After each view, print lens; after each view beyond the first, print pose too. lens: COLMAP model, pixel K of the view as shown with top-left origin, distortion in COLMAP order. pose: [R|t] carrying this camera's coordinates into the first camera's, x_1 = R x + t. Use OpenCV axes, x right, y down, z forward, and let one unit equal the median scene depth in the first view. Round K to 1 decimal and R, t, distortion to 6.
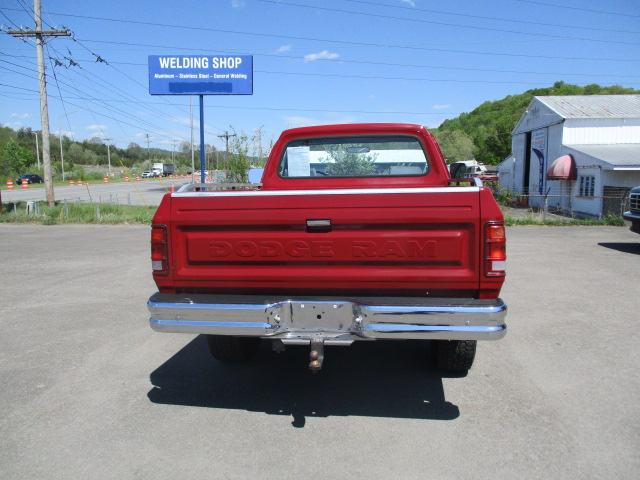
lens RADIAL K [[533.6, 0, 323.6], [0, 533.6, 238.9], [0, 0, 1]] dist [-0.029141, 0.012542]
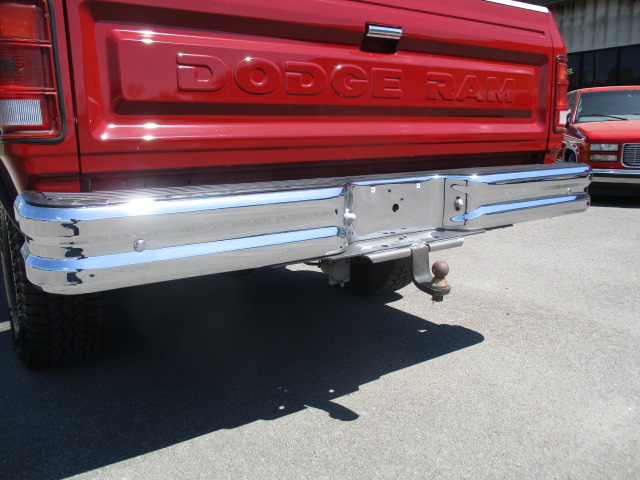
lens RADIAL K [[533.6, 0, 323.6], [0, 533.6, 238.9], [0, 0, 1]] dist [-0.029141, 0.012542]
pose [[0.734813, -0.118744, 0.667794, -0.285017], [0.081574, 0.992881, 0.086789, 0.081761], [-0.673346, -0.009299, 0.739269, 0.423316]]
